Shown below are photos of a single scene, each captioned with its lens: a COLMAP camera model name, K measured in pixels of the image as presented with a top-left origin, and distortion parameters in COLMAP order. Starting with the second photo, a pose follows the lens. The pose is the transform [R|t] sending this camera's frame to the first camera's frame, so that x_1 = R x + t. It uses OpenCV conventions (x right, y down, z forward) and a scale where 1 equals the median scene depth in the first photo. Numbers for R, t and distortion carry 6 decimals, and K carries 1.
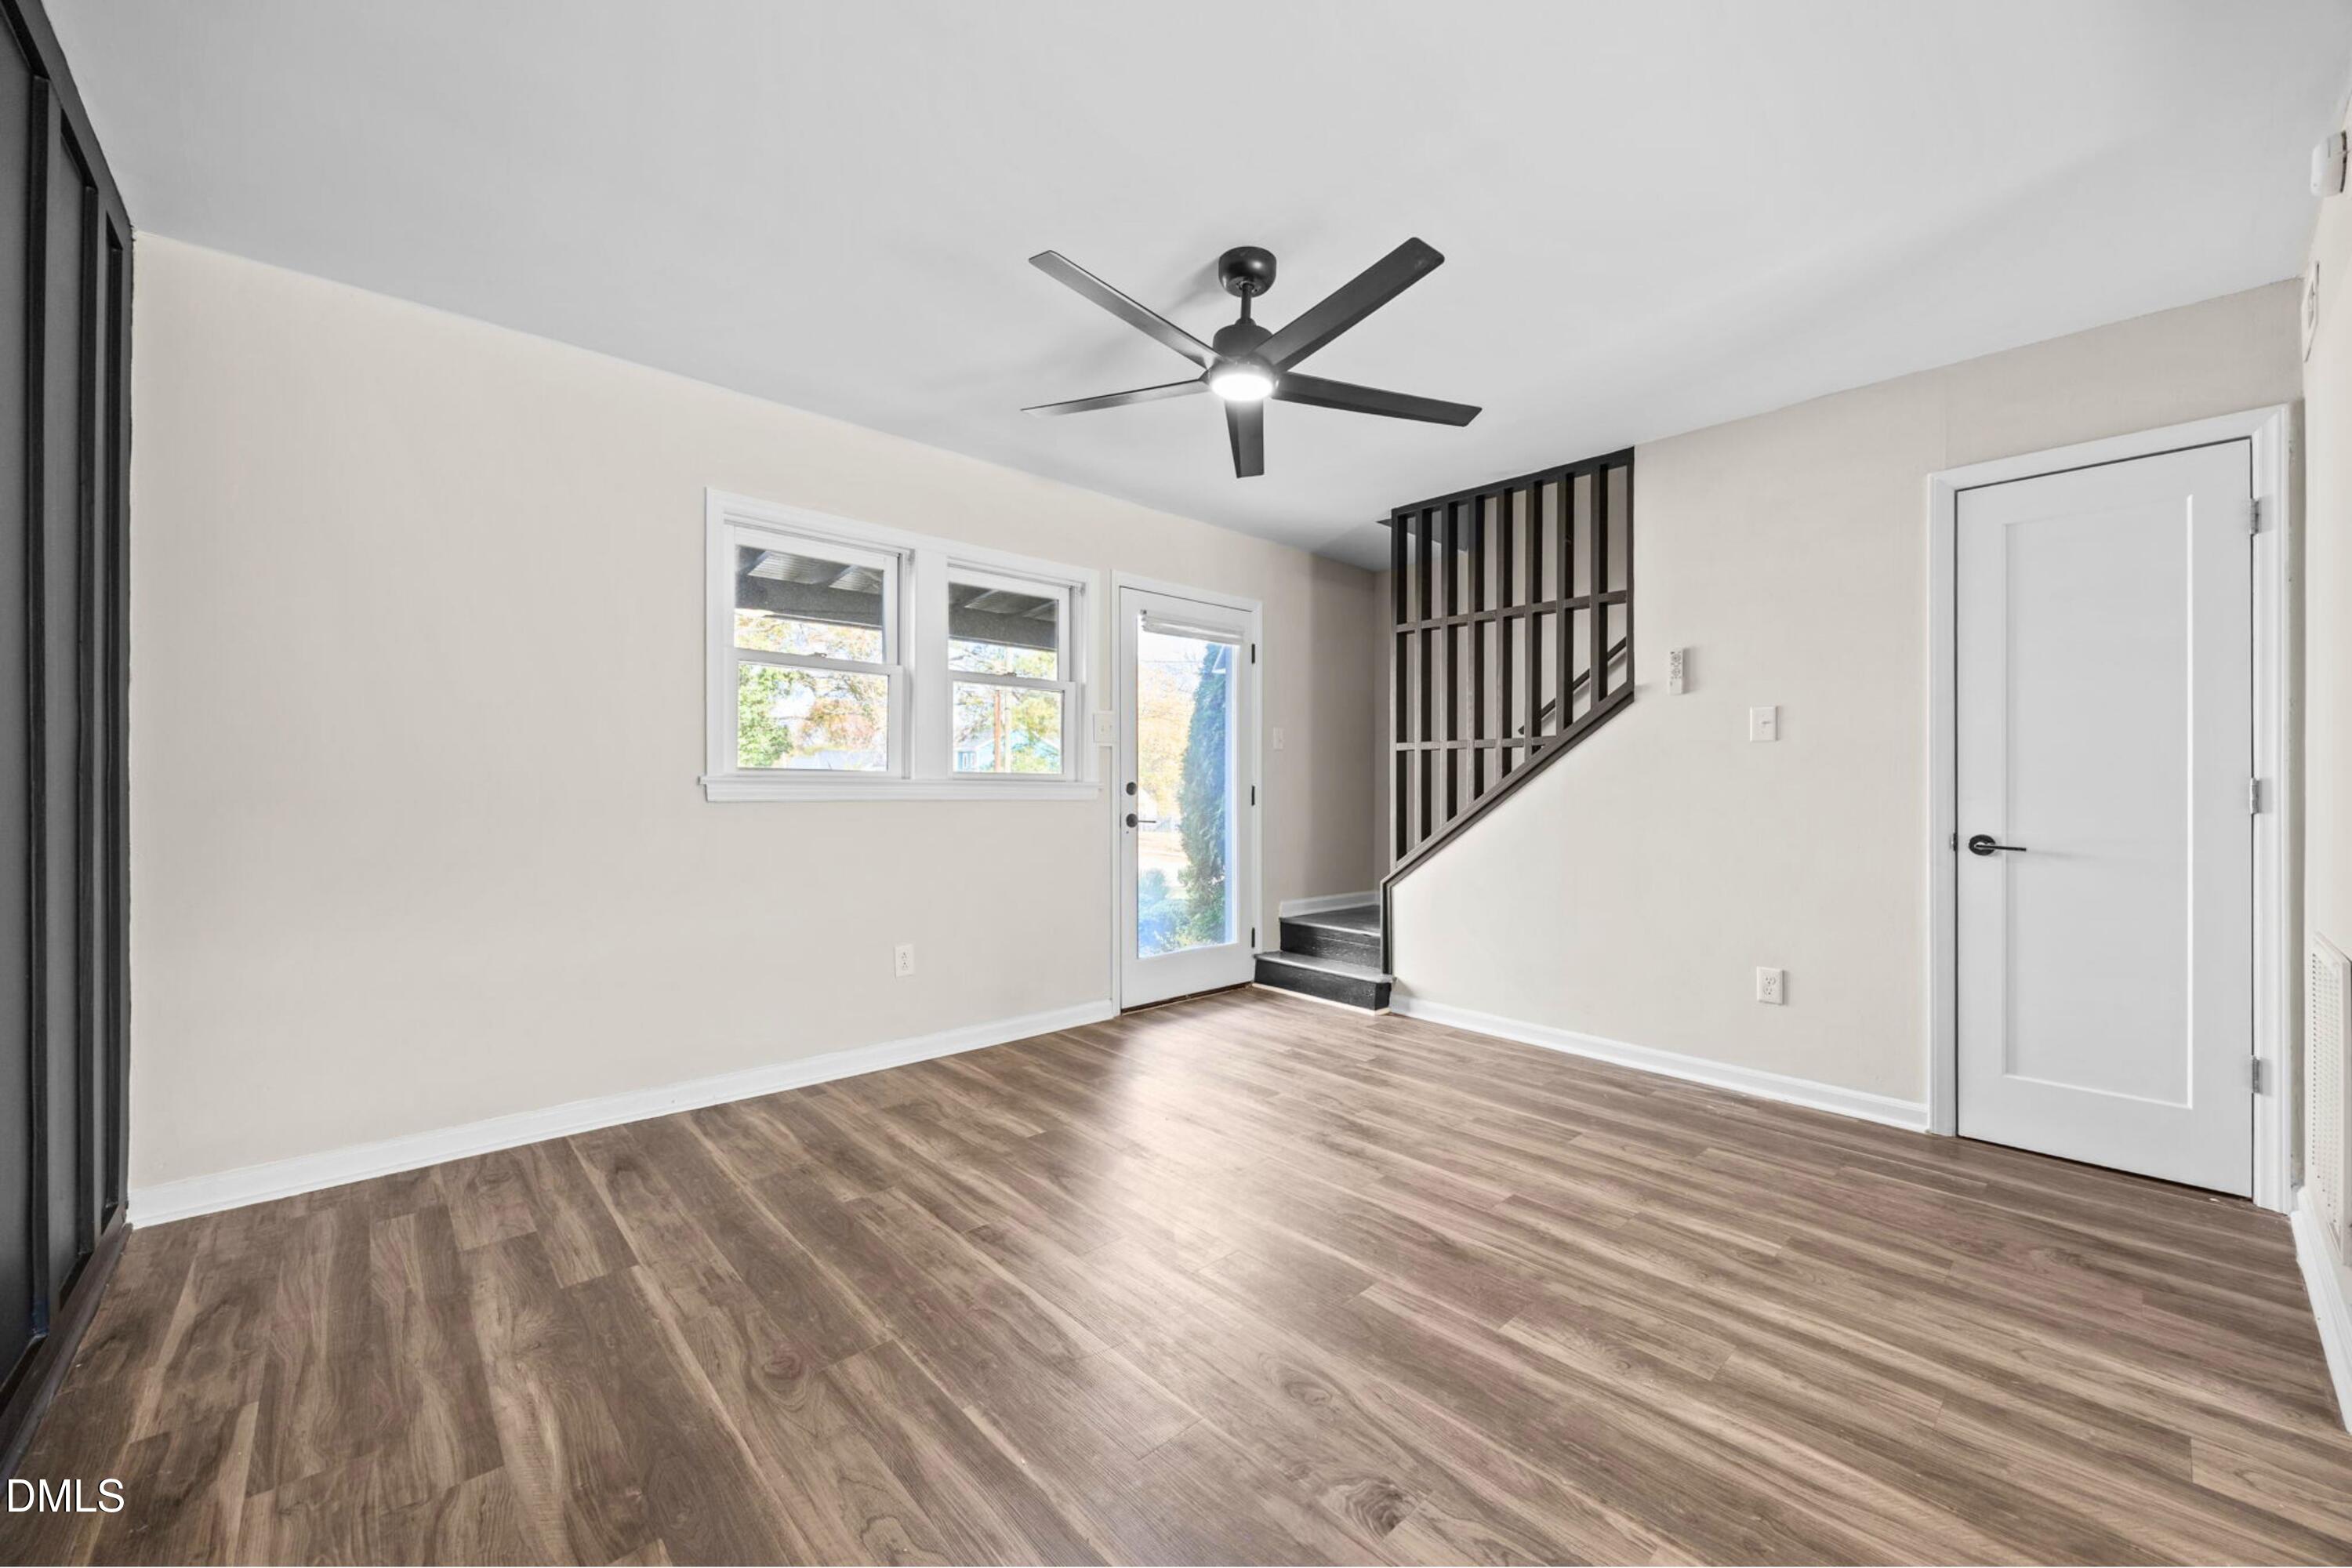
lens RADIAL K [[903.1, 0, 1184.9], [0, 903.1, 786.5], [0, 0, 1]] dist [-0.003655, 0.000325]
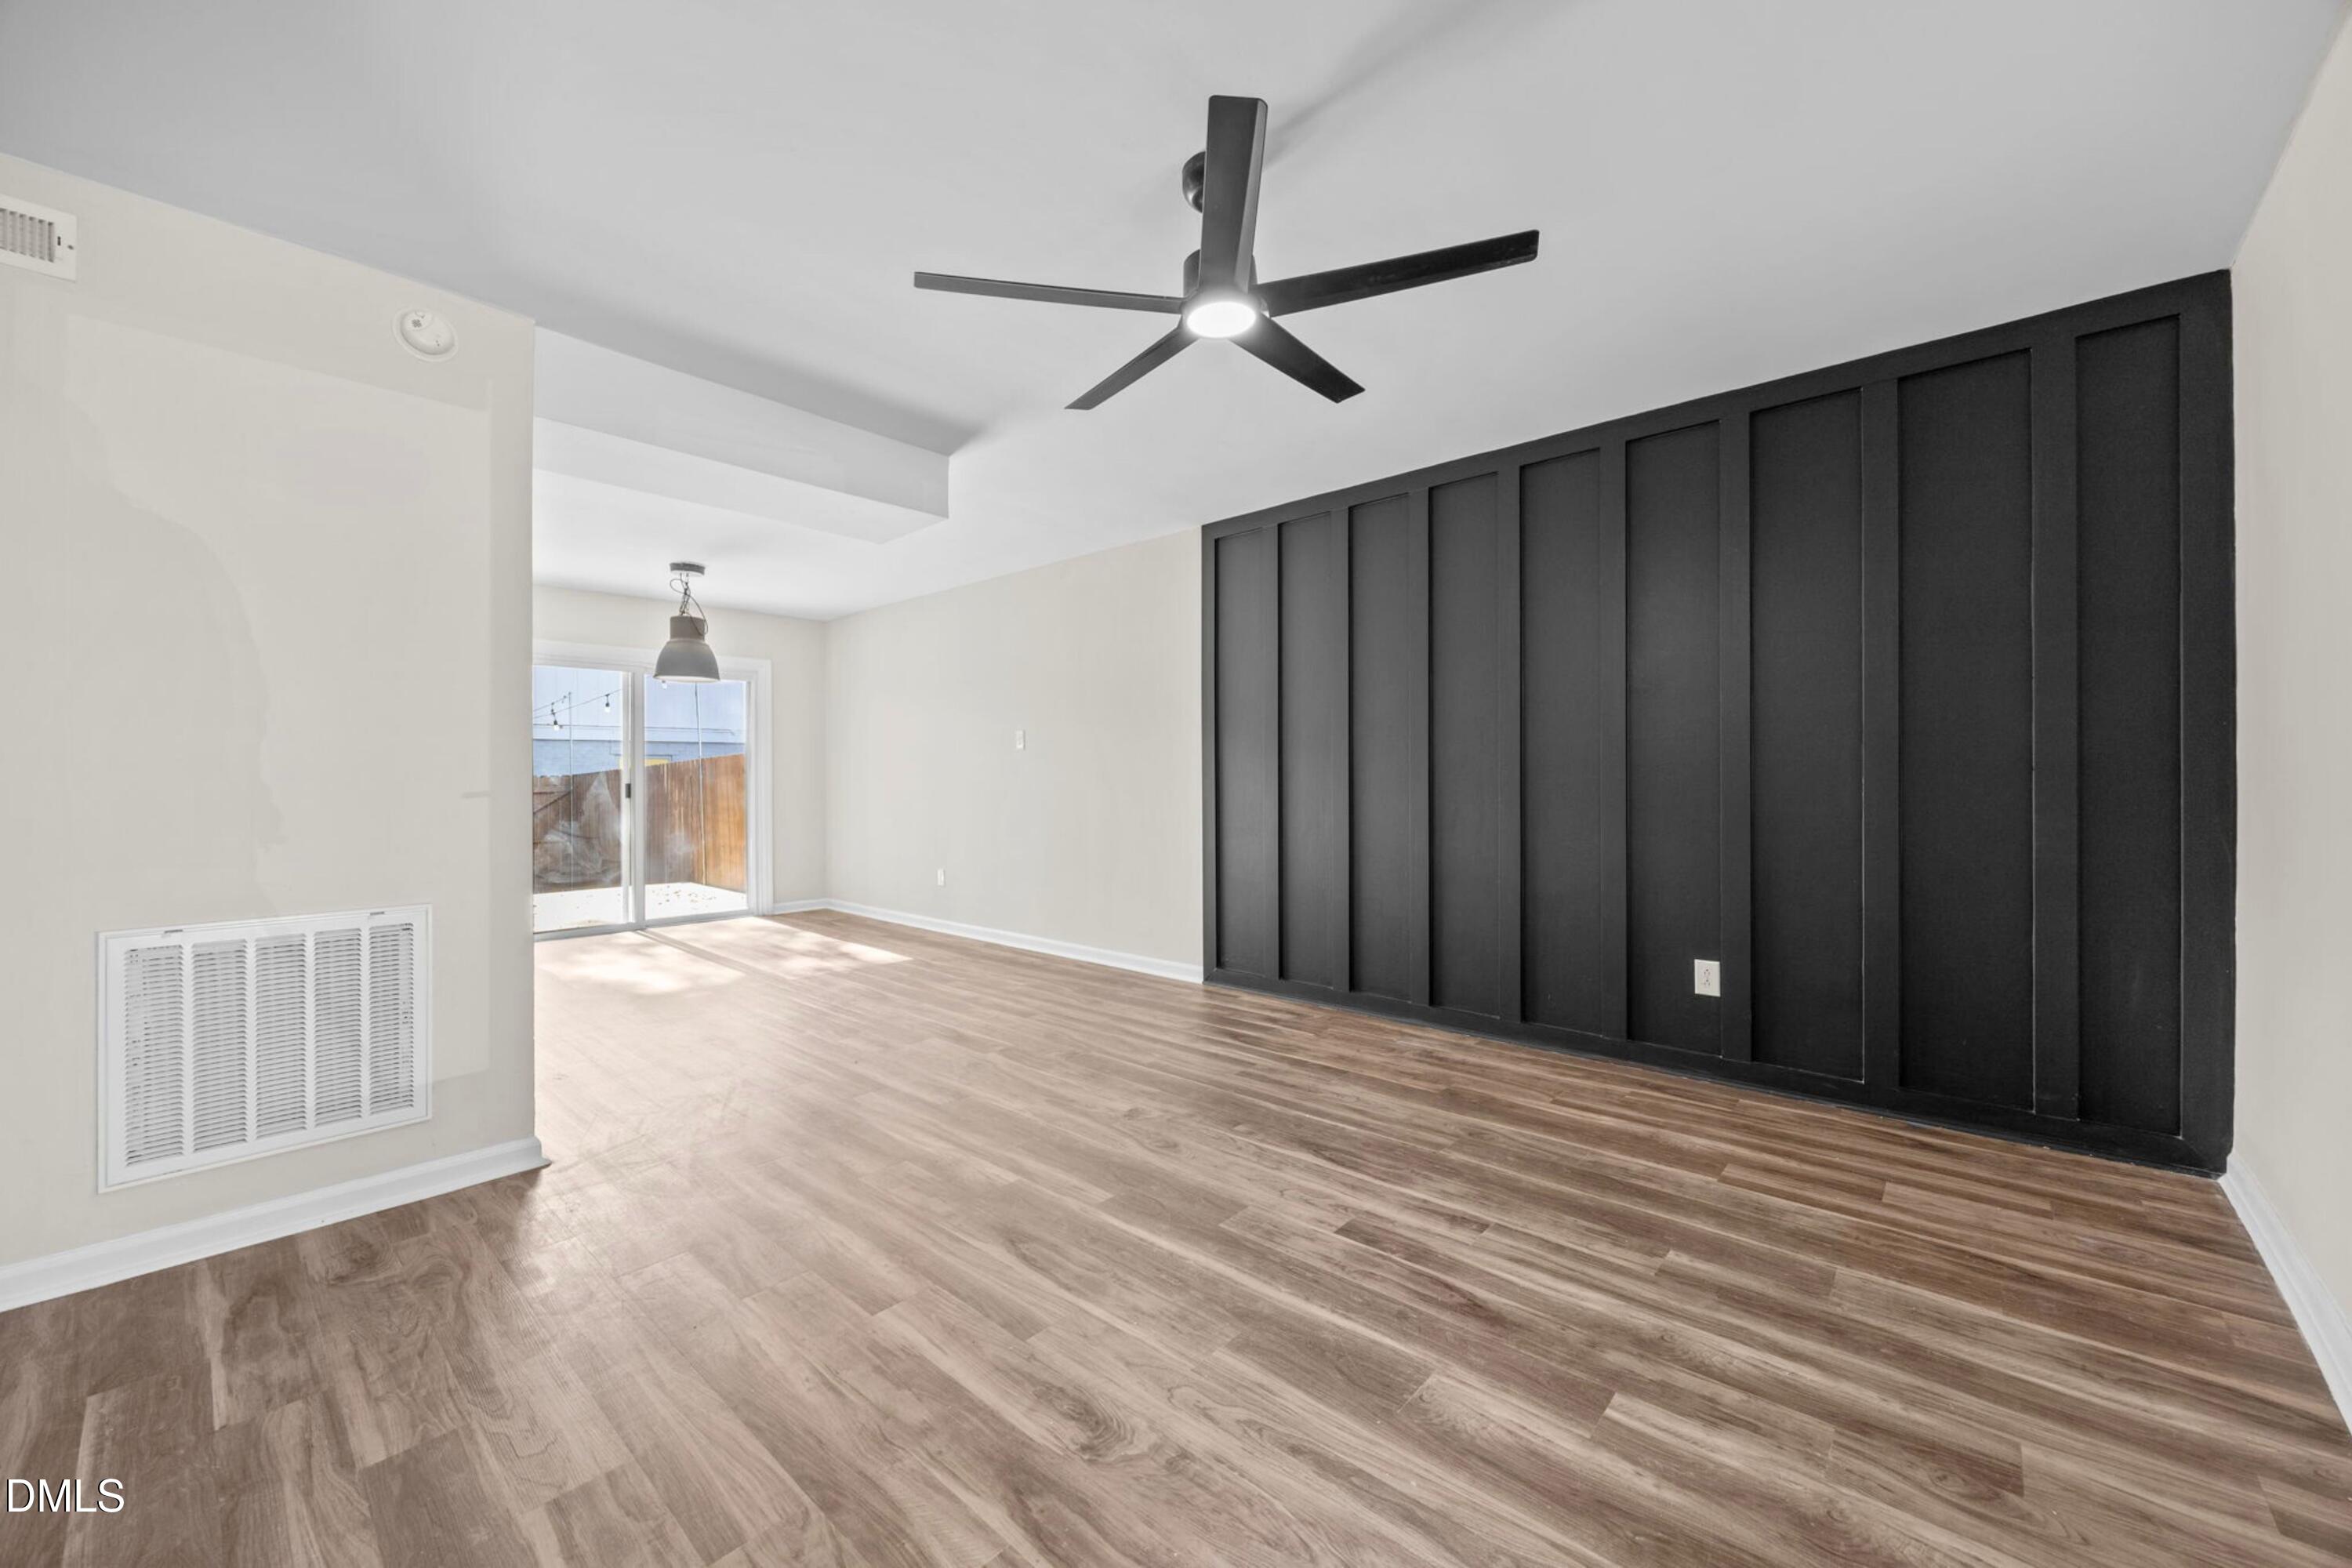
lens RADIAL K [[903.1, 0, 1167.6], [0, 903.1, 774.0], [0, 0, 1]] dist [-0.003655, 0.000325]
pose [[-0.996305, 0.000317, -0.085888, 0.177029], [0.000691, 0.999990, -0.004328, -0.001725], [0.085886, -0.004371, -0.996295, 1.734985]]
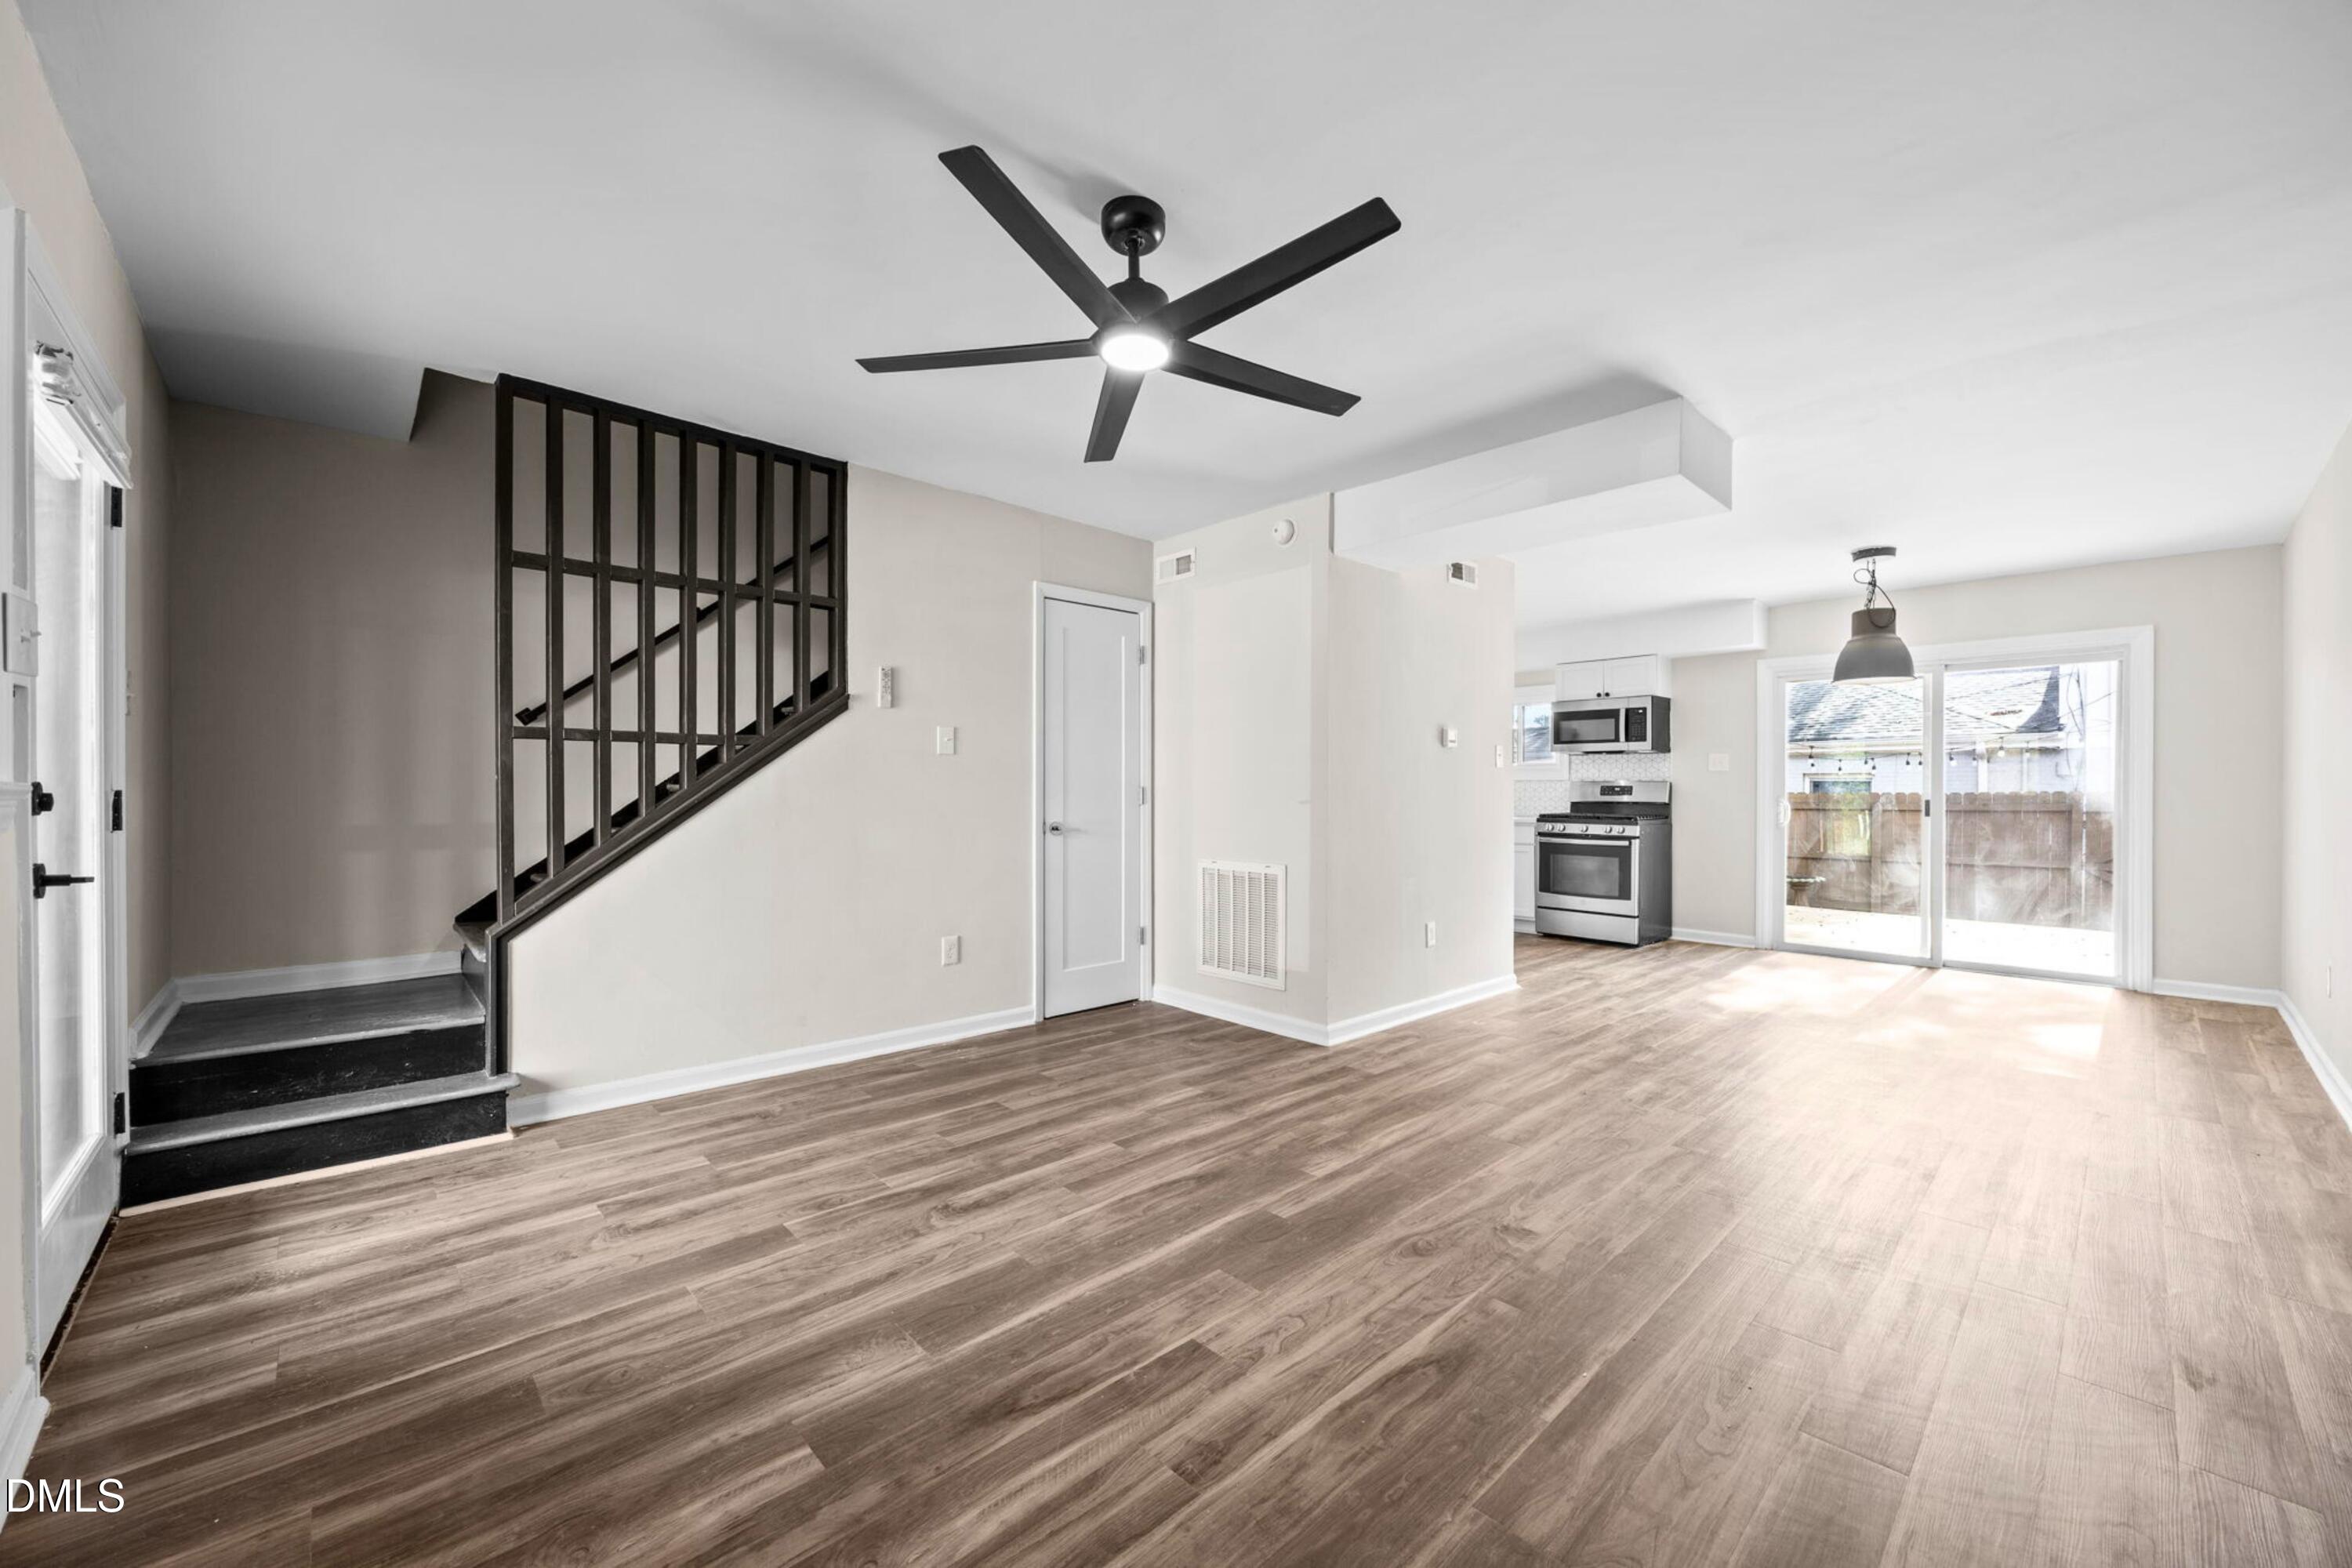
lens RADIAL K [[903.1, 0, 1185.6], [0, 903.1, 791.1], [0, 0, 1]] dist [-0.003655, 0.000325]
pose [[-0.010811, -0.003787, 0.999934, -0.783806], [-0.004942, 0.999981, 0.003734, -0.008305], [-0.999929, -0.004902, -0.010829, 0.895015]]
